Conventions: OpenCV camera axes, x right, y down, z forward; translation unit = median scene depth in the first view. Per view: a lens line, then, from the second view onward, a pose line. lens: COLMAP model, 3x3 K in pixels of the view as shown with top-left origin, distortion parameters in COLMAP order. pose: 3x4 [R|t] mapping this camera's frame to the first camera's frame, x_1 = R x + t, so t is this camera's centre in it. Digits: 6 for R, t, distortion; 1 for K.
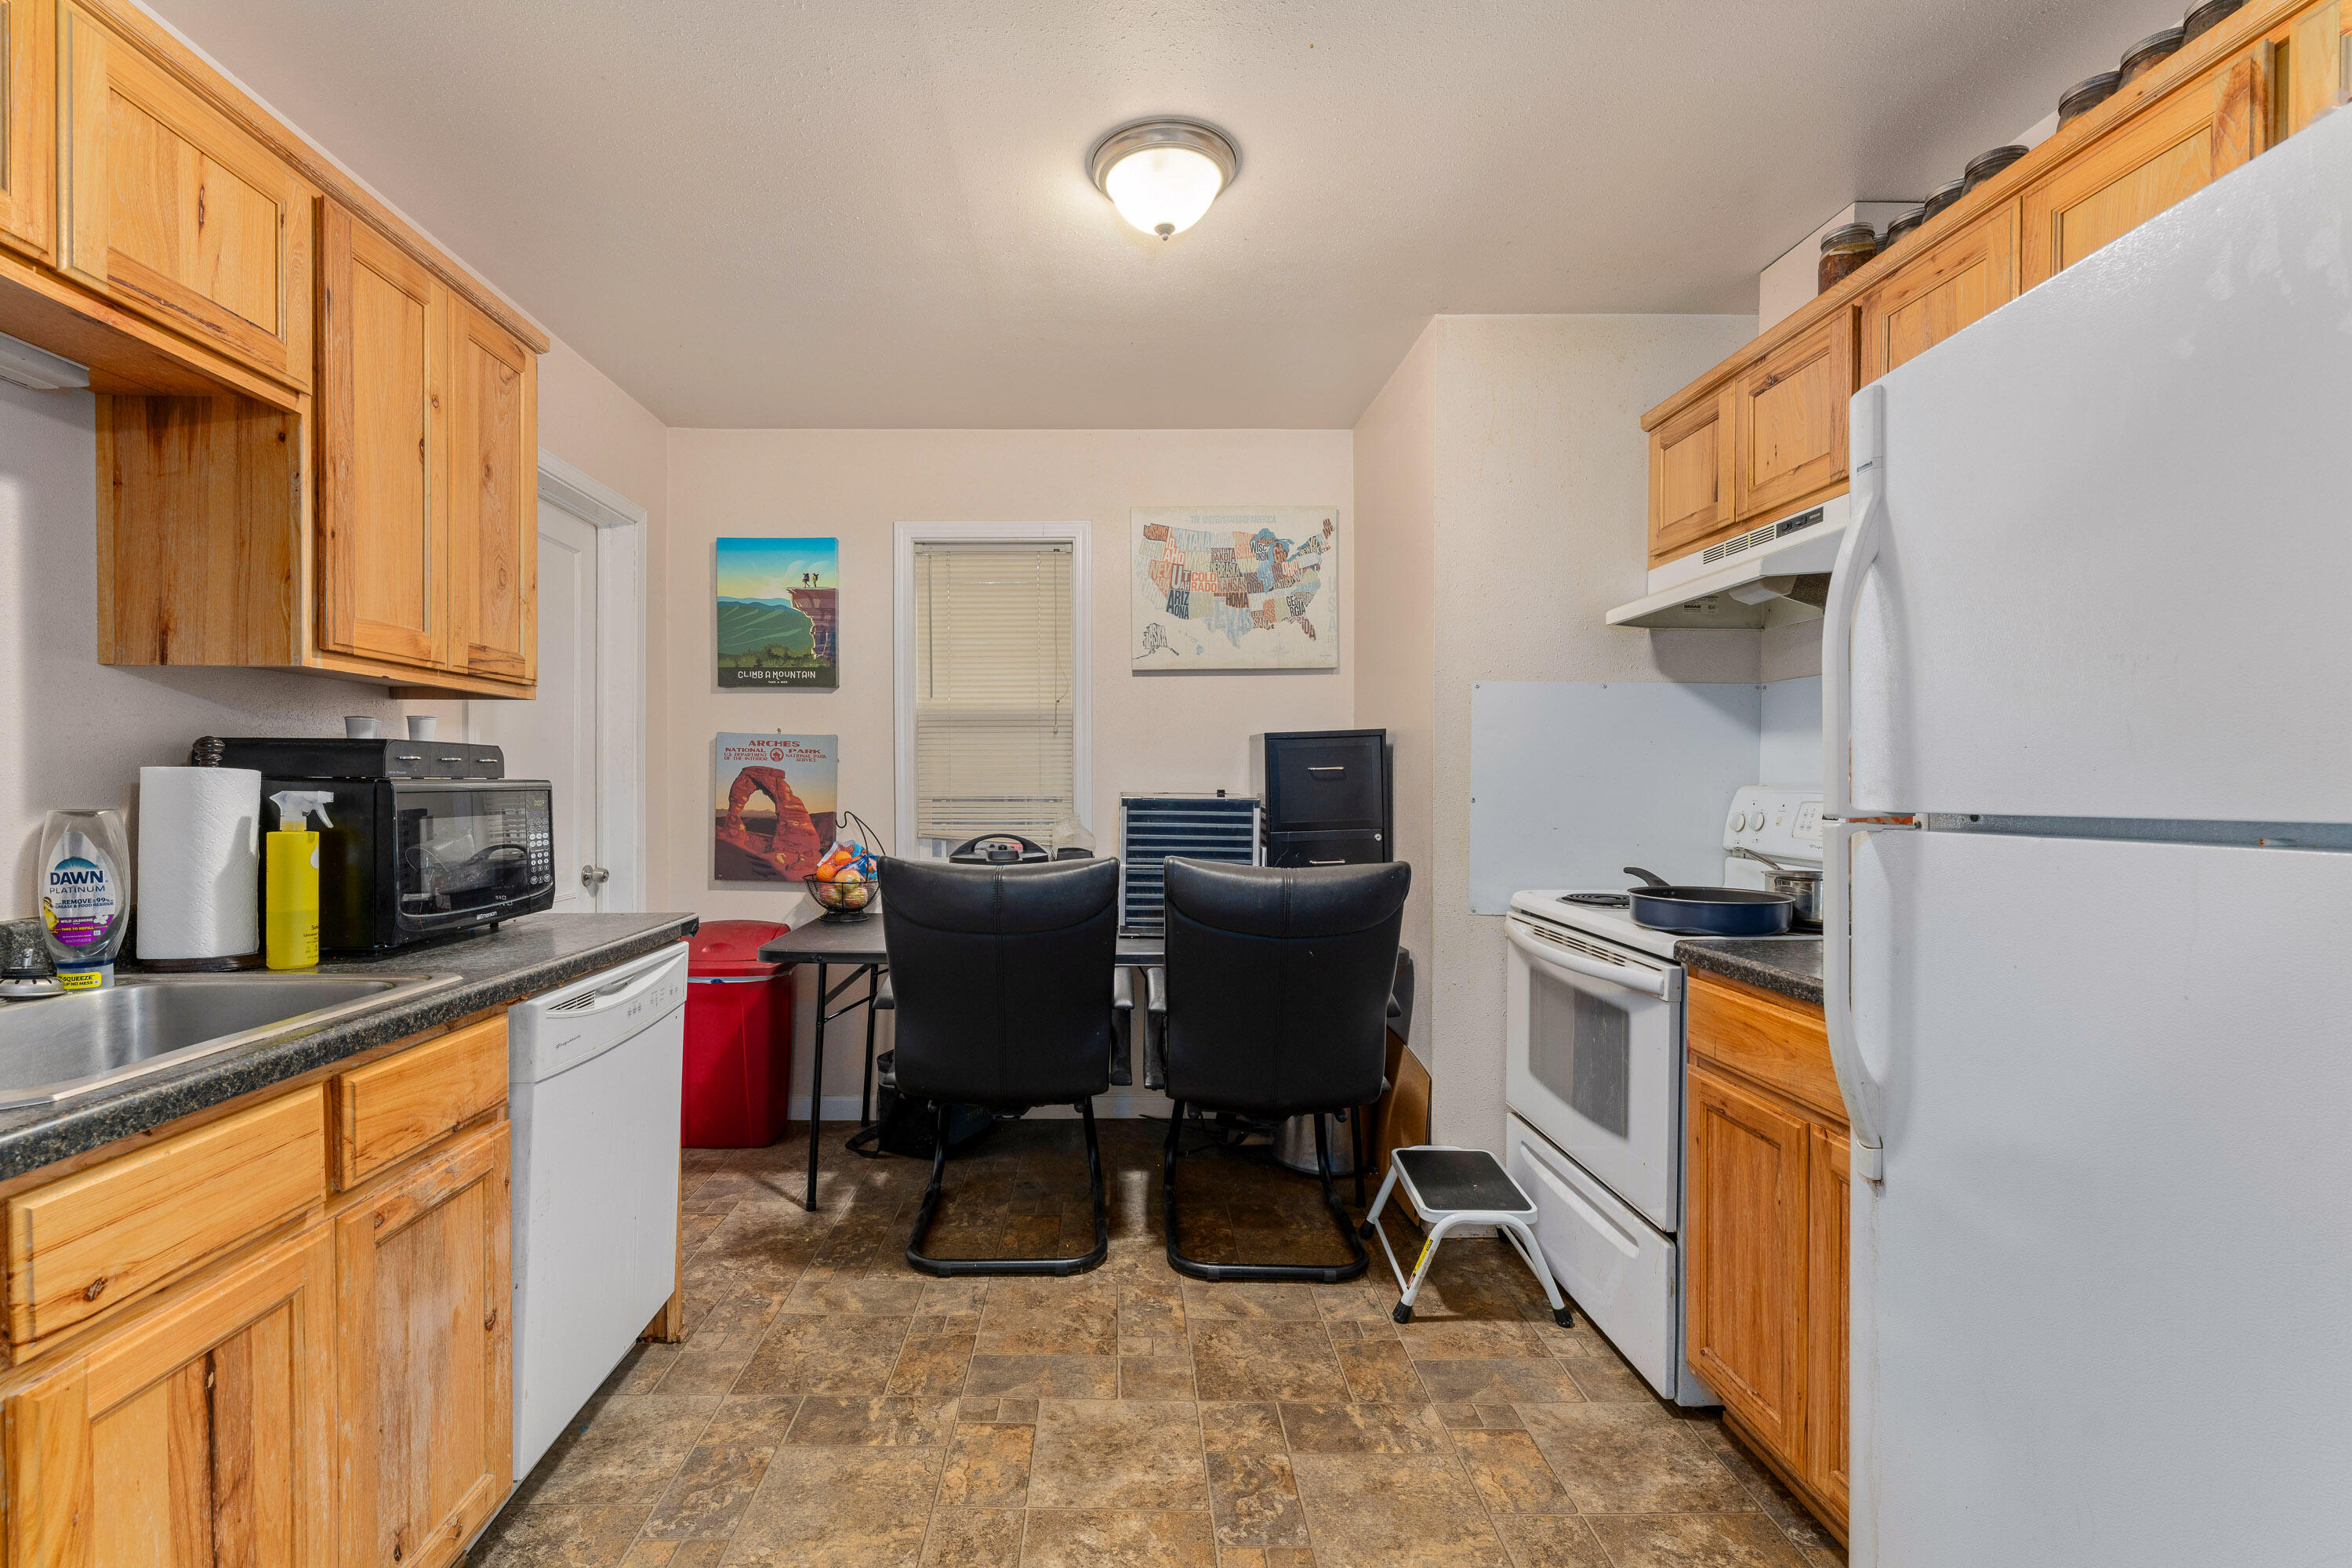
lens RADIAL K [[967.4, 0, 1165.1], [0, 967.4, 783.0], [0, 0, 1]] dist [0.001033, -0.000376]
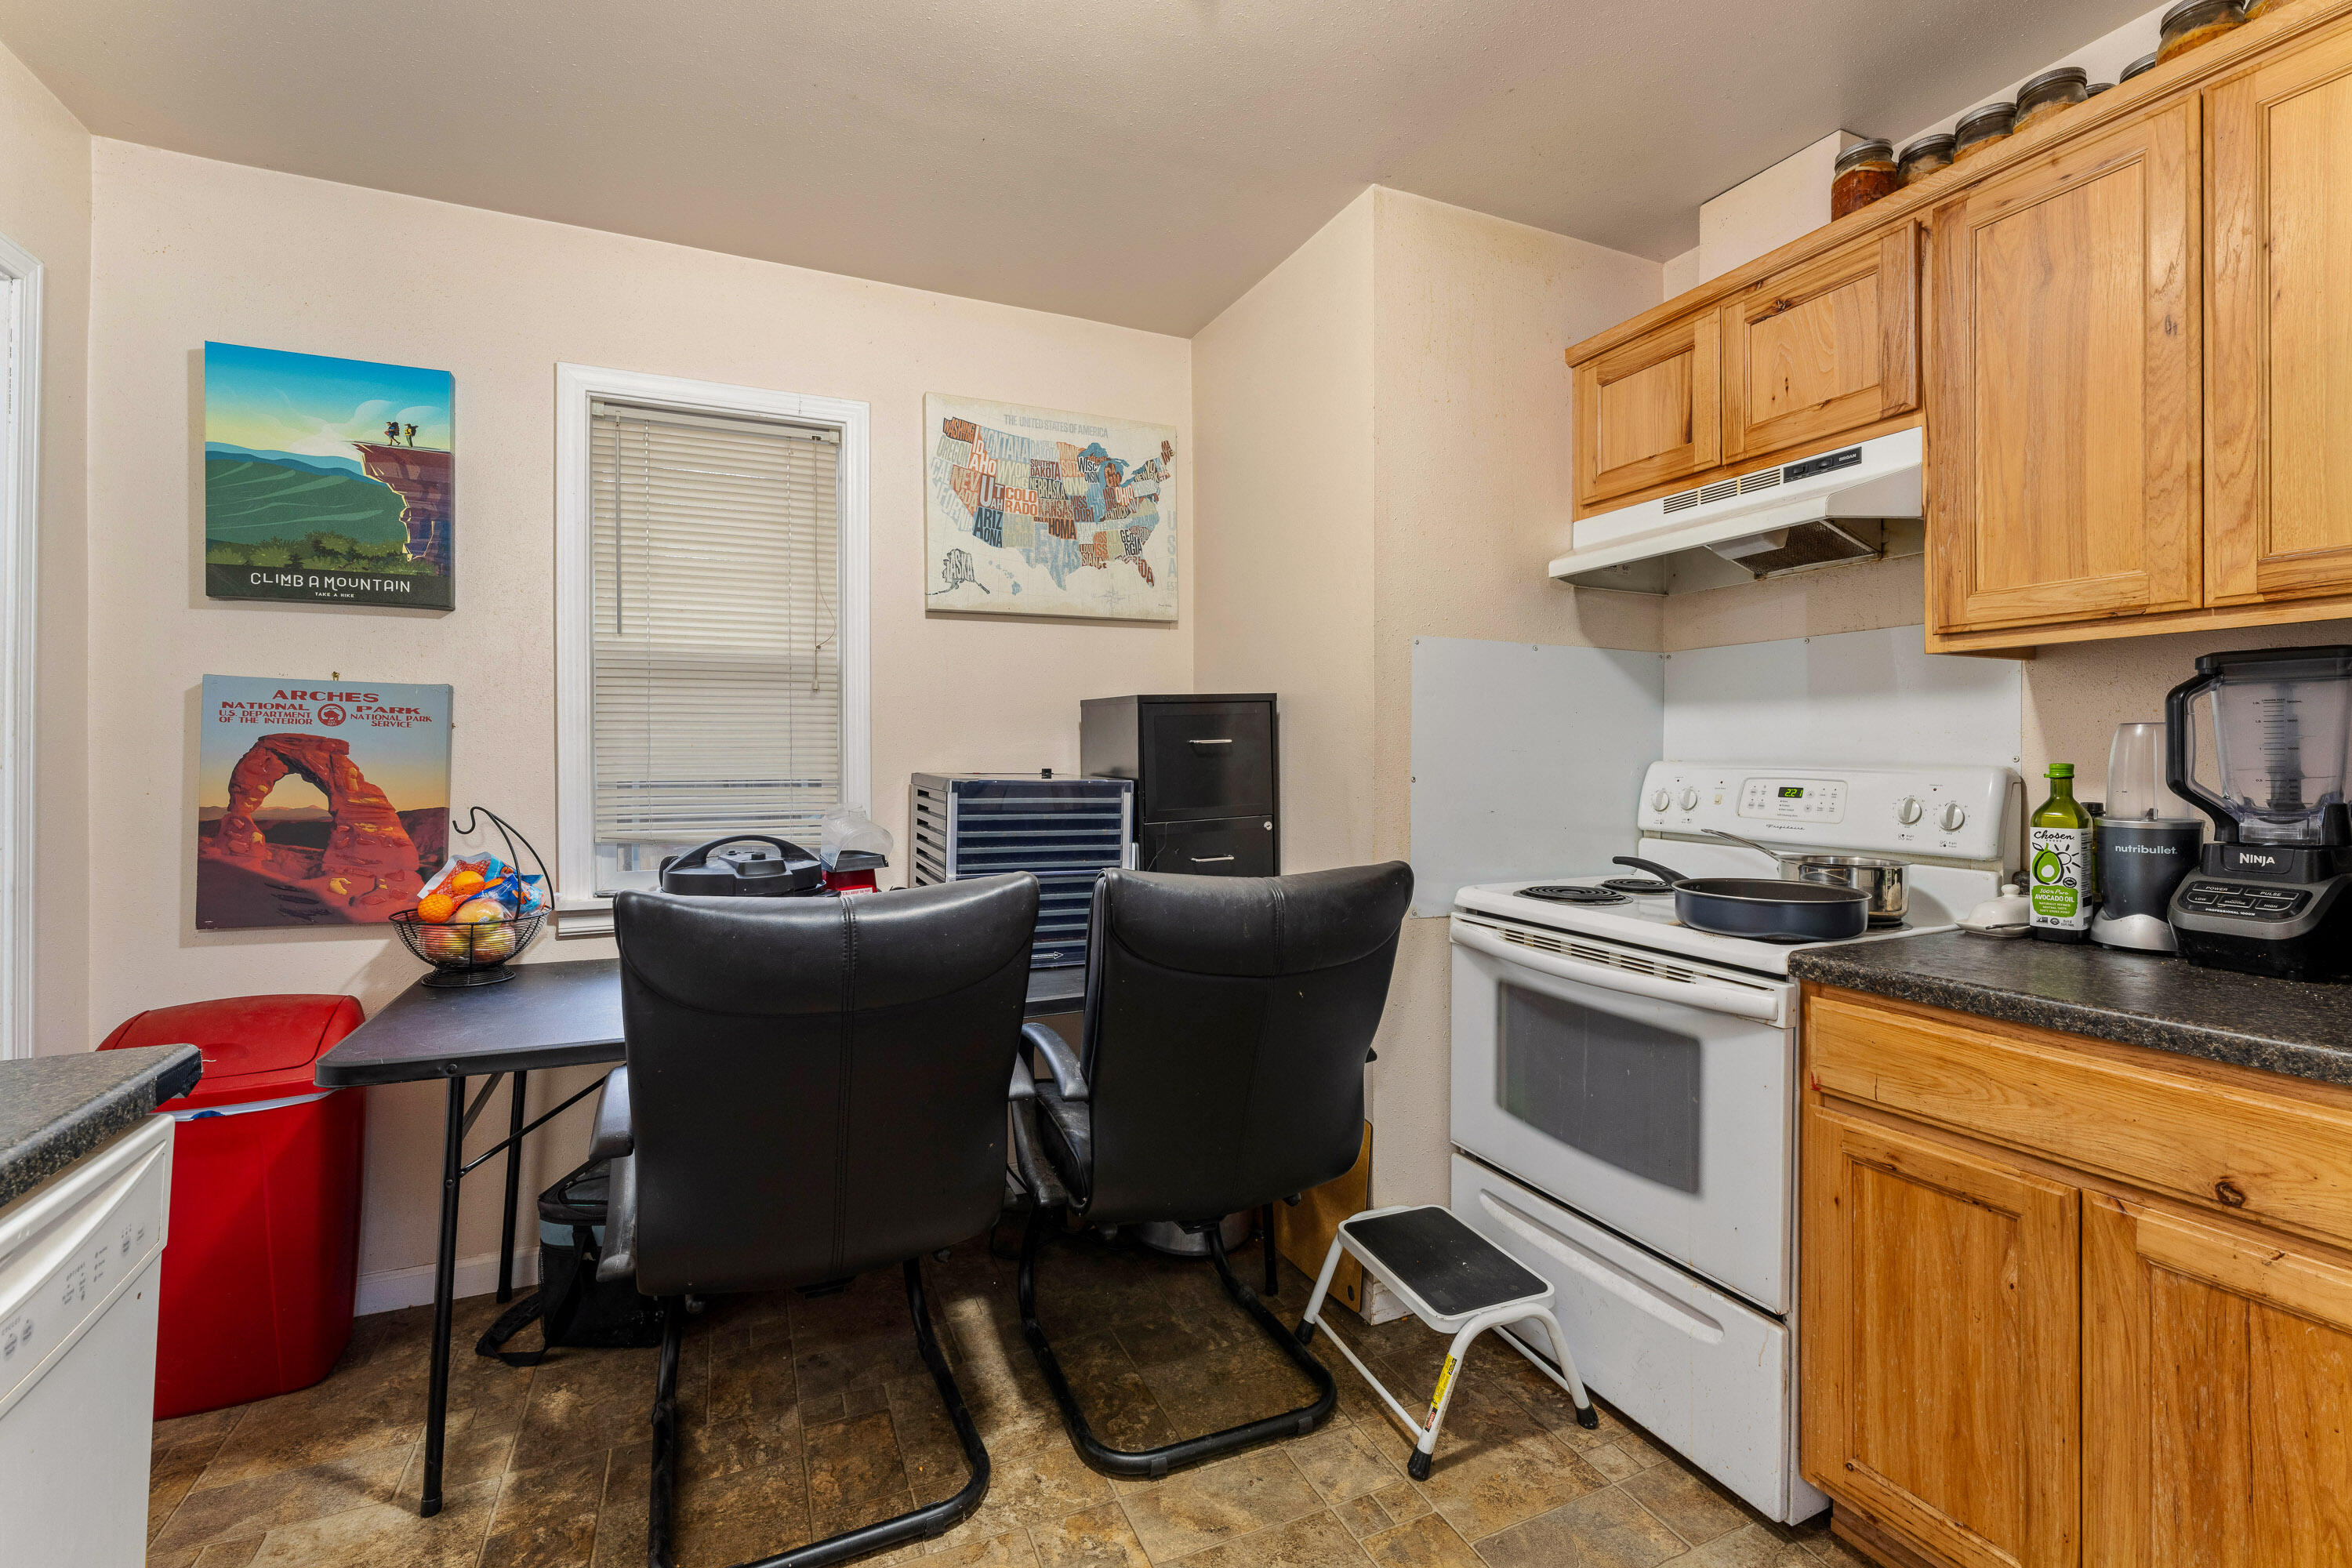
lens RADIAL K [[967.4, 0, 1184.1], [0, 967.4, 751.1], [0, 0, 1]] dist [0.001033, -0.000376]
pose [[0.926772, 0.000676, 0.375624, -0.172648], [0.003072, 0.999951, -0.009380, 0.000606], [-0.375612, 0.009847, 0.926725, 0.306945]]
